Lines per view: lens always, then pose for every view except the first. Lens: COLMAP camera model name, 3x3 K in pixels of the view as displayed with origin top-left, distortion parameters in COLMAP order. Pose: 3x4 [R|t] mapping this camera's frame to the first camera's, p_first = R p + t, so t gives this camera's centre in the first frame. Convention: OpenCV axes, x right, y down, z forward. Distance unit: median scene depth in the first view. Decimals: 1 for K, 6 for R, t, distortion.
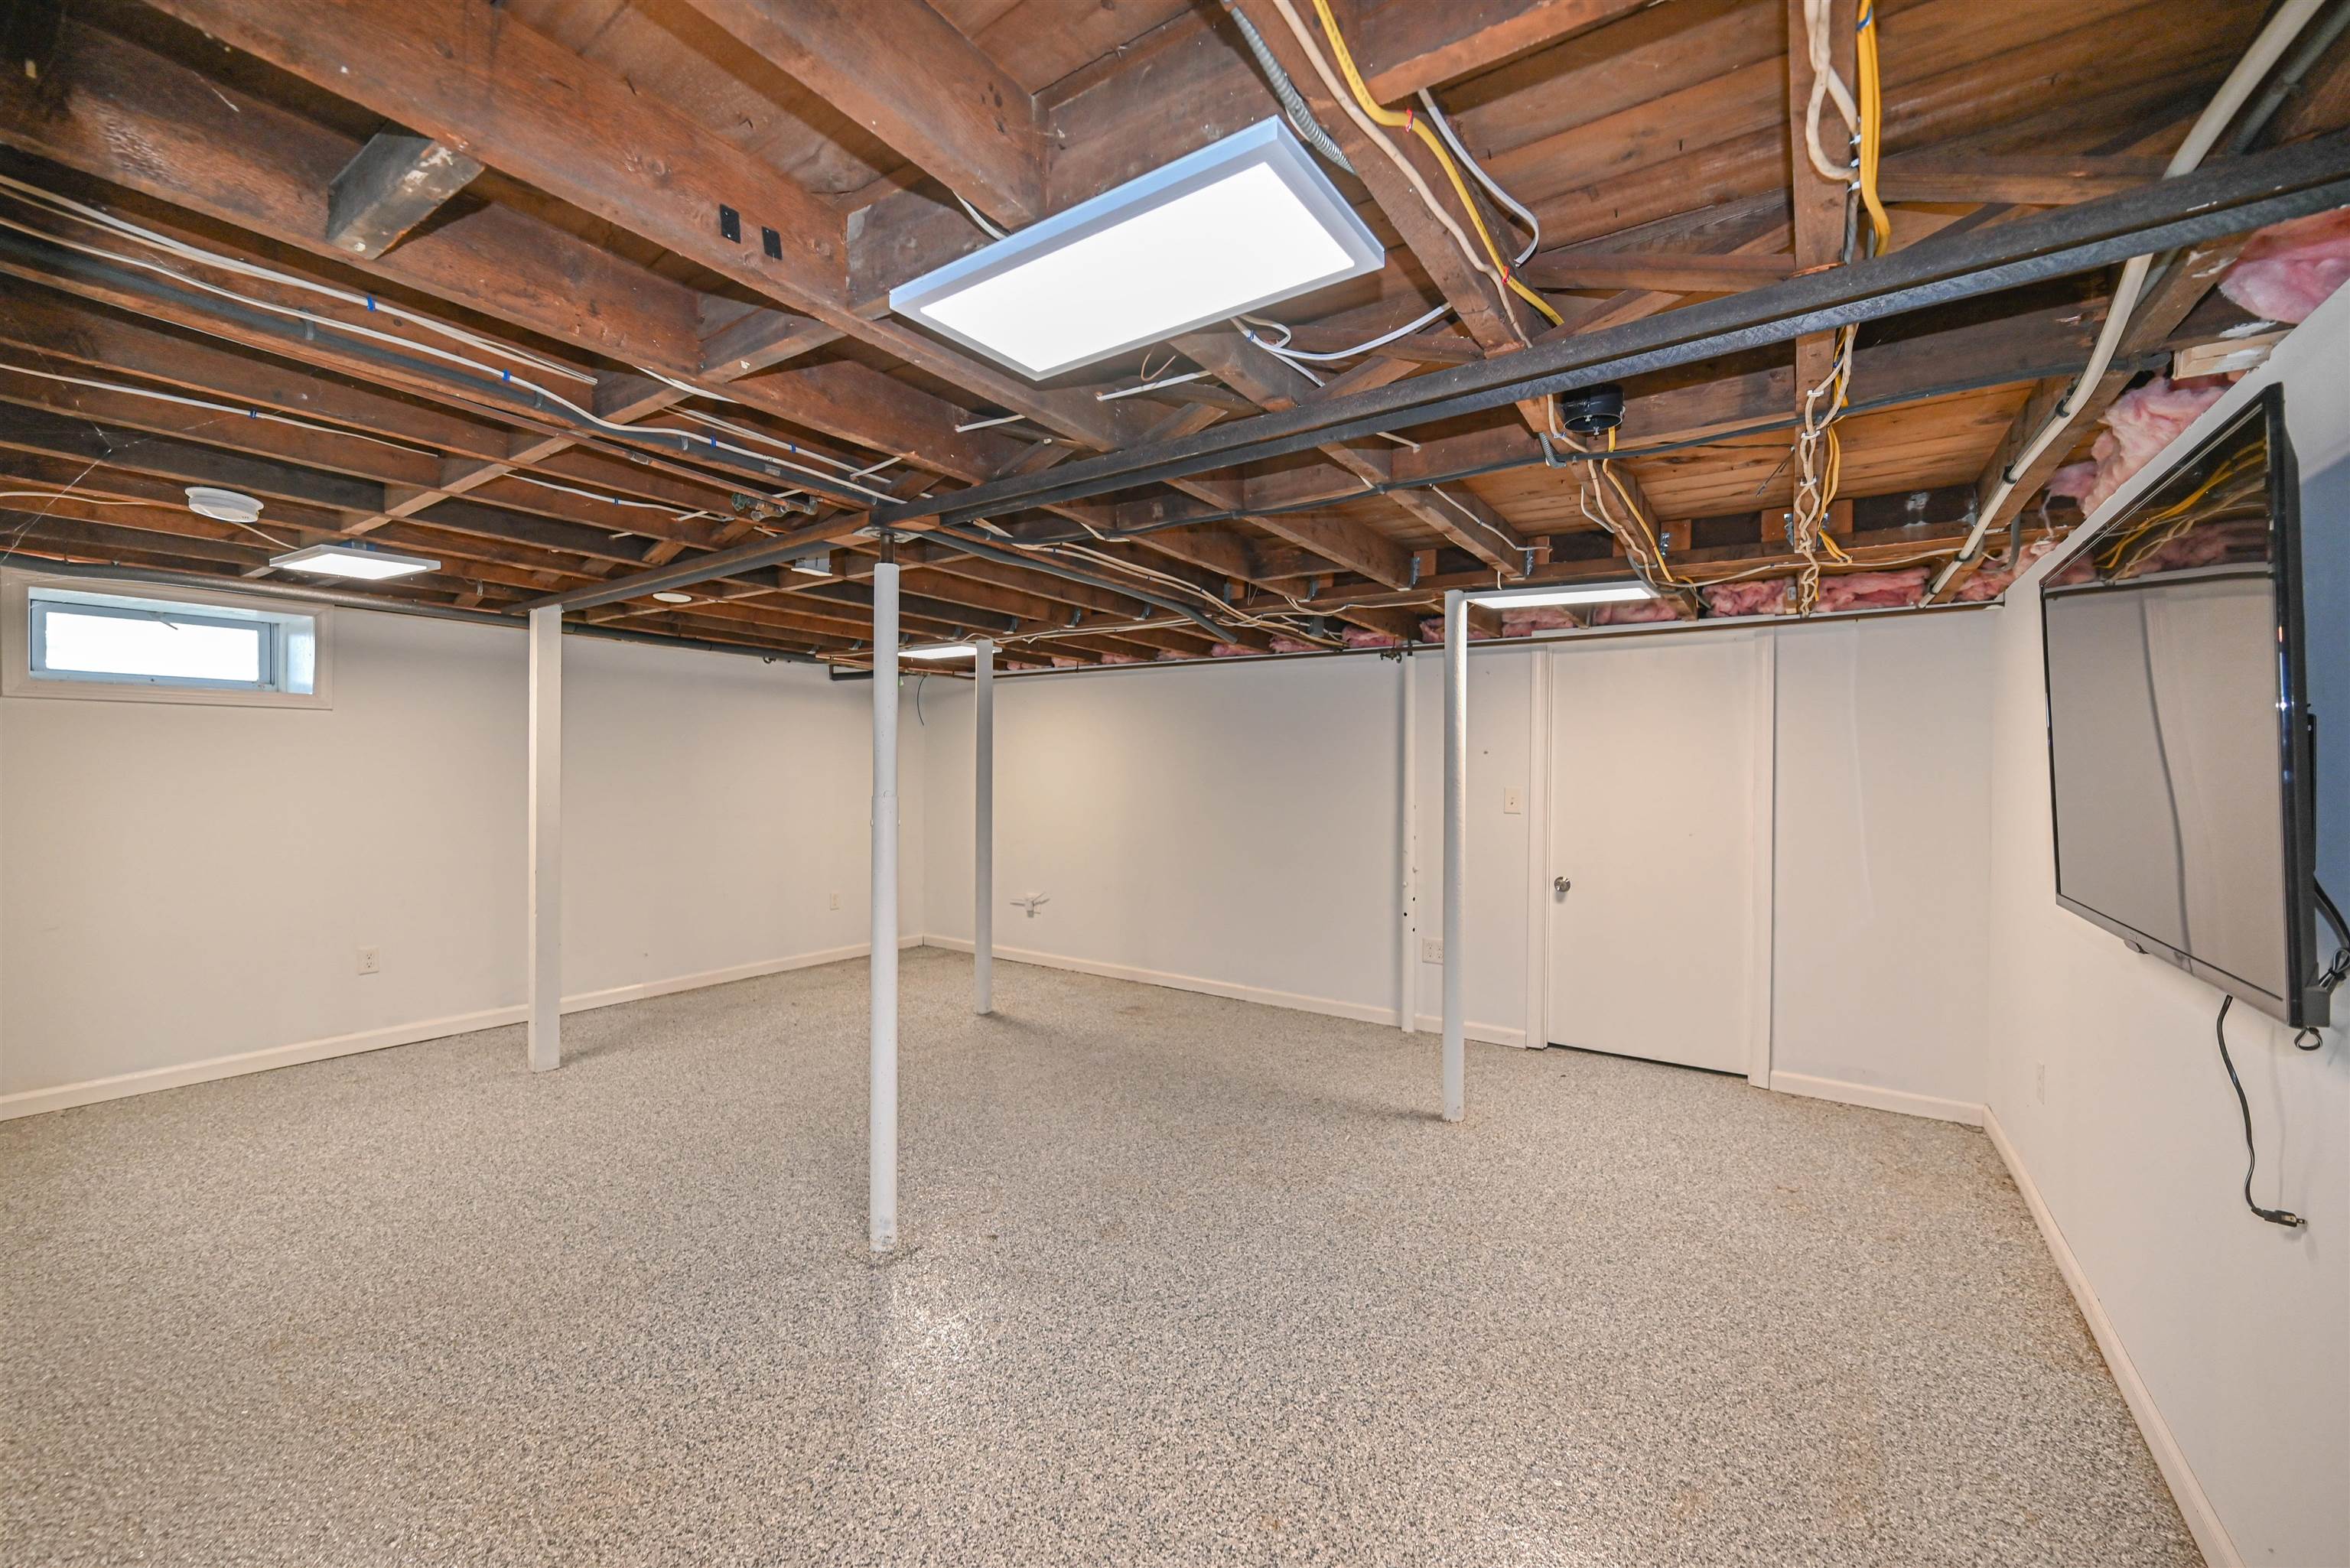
lens RADIAL K [[919.9, 0, 1176.2], [0, 919.9, 773.9], [0, 0, 1]] dist [-0.003738, 0.000653]
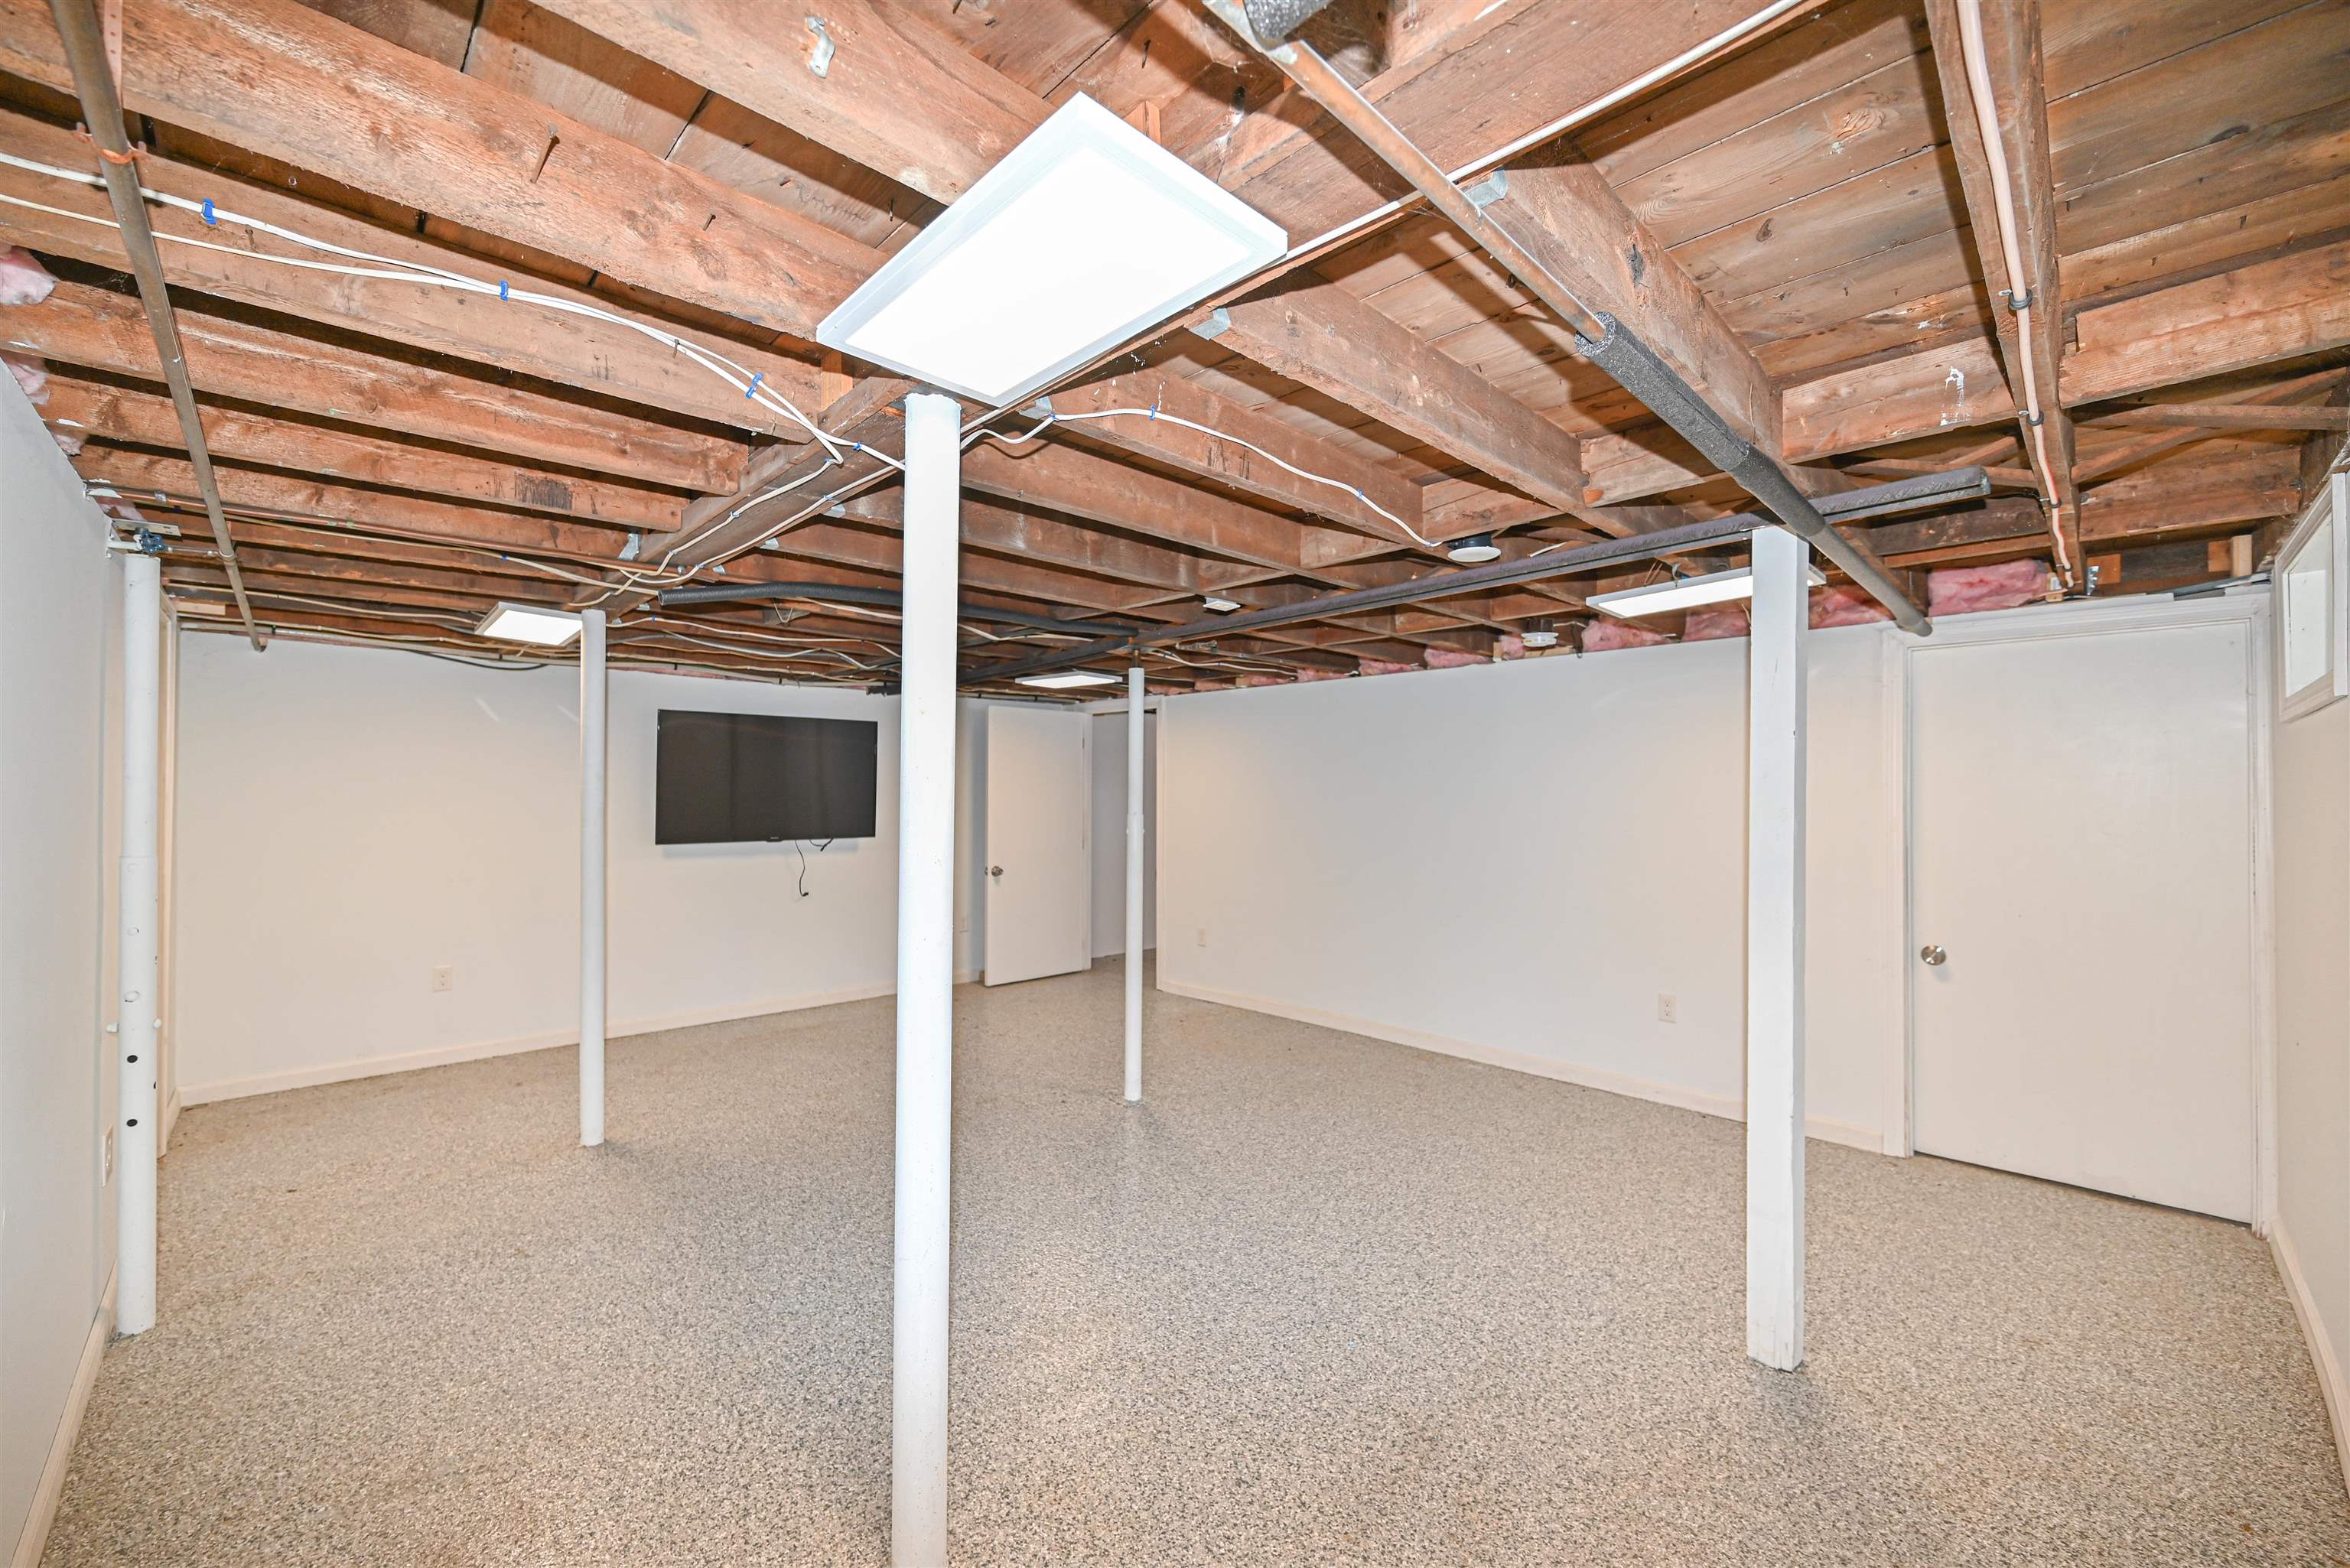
lens RADIAL K [[919.9, 0, 1175.0], [0, 919.9, 781.7], [0, 0, 1]] dist [-0.003738, 0.000653]
pose [[-0.979707, -0.010856, 0.200140, -0.540829], [-0.012534, 0.999896, -0.007121, -0.015247], [-0.200042, -0.009485, -0.979741, 1.961585]]
